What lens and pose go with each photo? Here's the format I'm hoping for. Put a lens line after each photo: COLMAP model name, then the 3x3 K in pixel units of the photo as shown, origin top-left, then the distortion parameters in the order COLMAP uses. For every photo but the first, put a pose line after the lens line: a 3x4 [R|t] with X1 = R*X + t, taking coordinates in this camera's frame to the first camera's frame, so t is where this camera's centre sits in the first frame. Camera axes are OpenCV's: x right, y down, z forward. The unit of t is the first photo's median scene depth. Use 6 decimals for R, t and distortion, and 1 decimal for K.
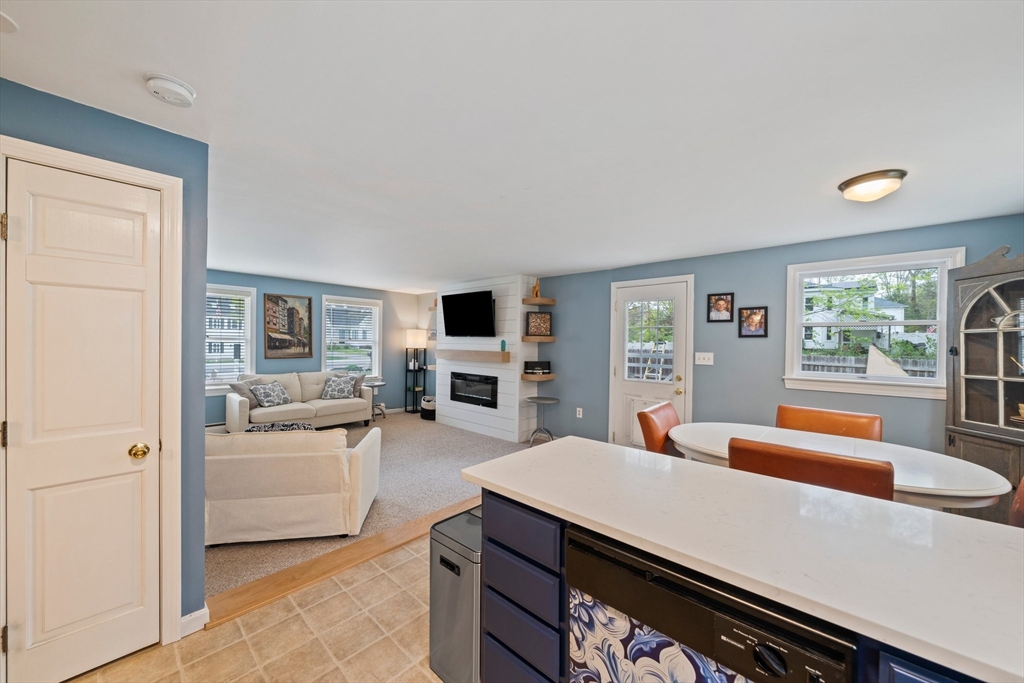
lens RADIAL K [[377.9, 0, 515.4], [0, 377.9, 345.5], [0, 0, 1]] dist [-0.006685, 0.000481]
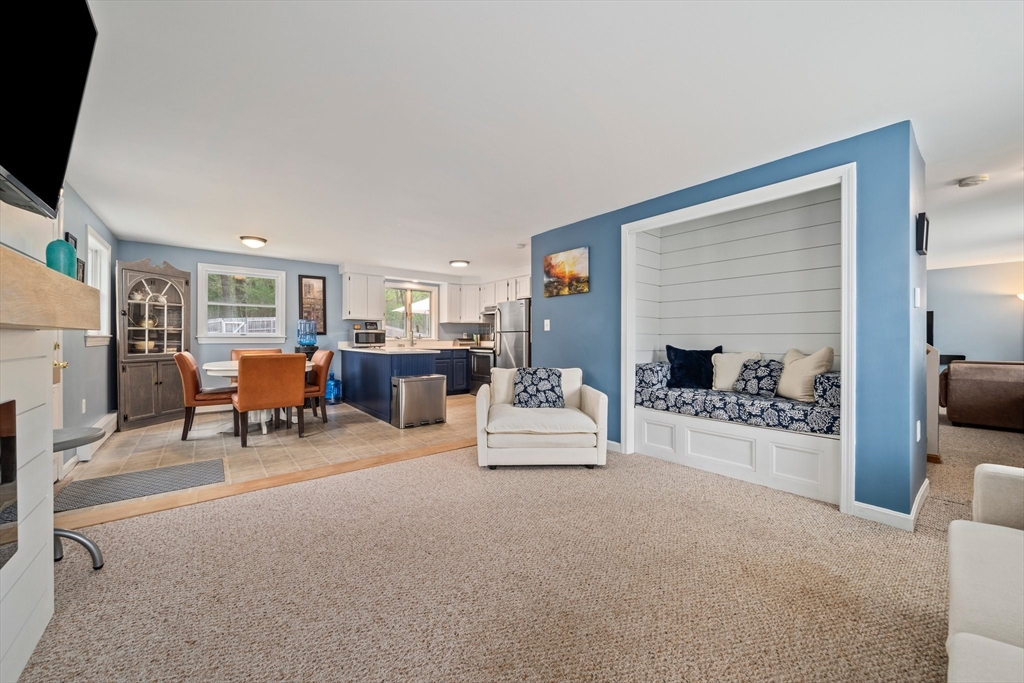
lens RADIAL K [[377.9, 0, 509.6], [0, 377.9, 340.6], [0, 0, 1]] dist [-0.006685, 0.000481]
pose [[-0.988499, -0.016080, 0.150373, -0.362329], [-0.013913, 0.999784, 0.015454, 0.043565], [-0.150589, 0.013185, -0.988509, 1.193132]]
